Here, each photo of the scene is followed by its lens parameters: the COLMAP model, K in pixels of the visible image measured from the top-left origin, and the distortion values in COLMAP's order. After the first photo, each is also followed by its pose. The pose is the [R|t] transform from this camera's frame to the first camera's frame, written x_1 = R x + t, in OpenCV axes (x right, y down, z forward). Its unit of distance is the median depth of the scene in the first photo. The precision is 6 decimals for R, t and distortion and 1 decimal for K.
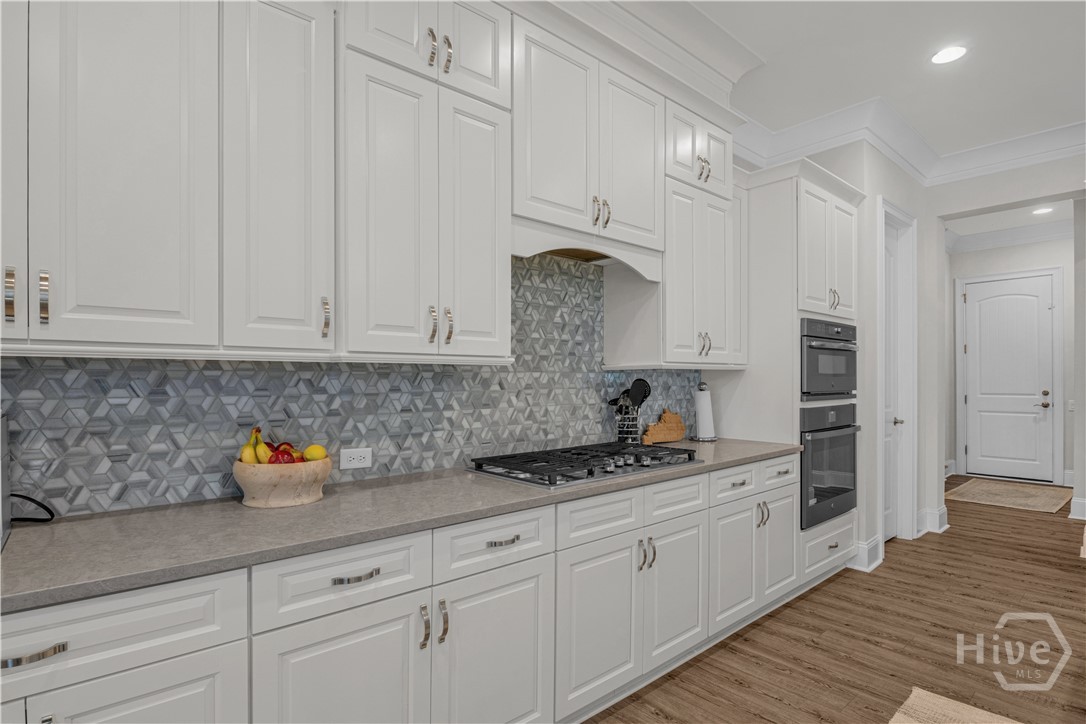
lens RADIAL K [[550.5, 0, 519.0], [0, 550.5, 381.8], [0, 0, 1]] dist [0.000031, -0.000222]
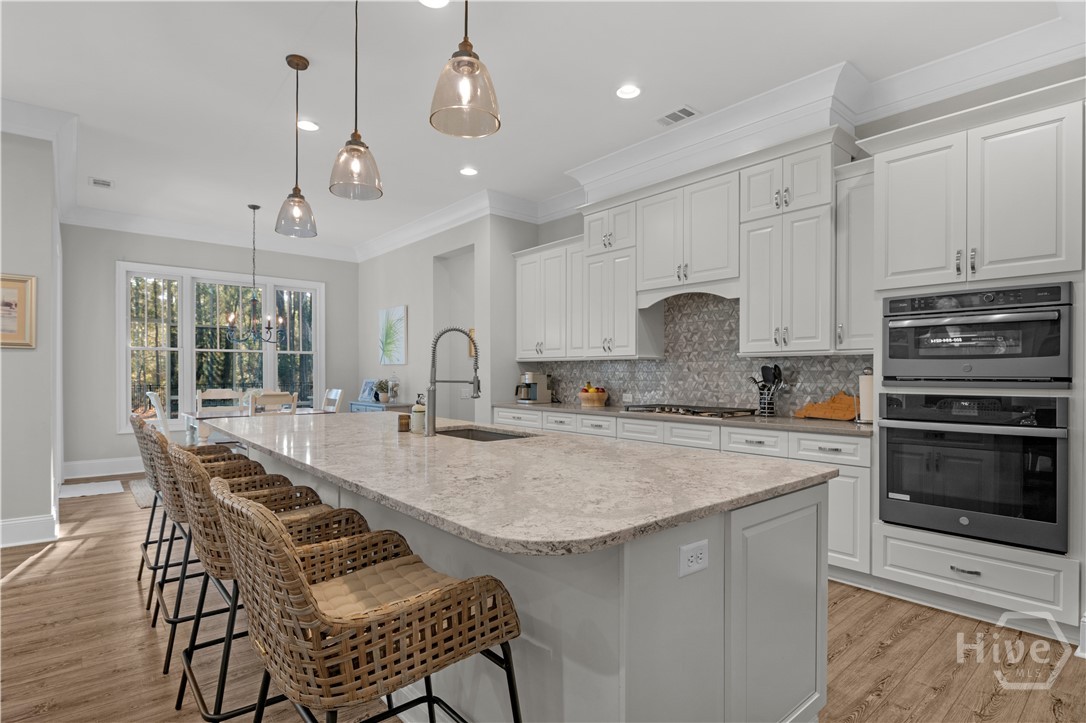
lens RADIAL K [[550.5, 0, 542.2], [0, 550.5, 367.3], [0, 0, 1]] dist [0.000031, -0.000222]
pose [[-0.006164, -0.006889, -0.999957, 1.726487], [-0.007720, 0.999947, -0.006842, 0.016409], [0.999951, 0.007677, -0.006217, 0.494357]]
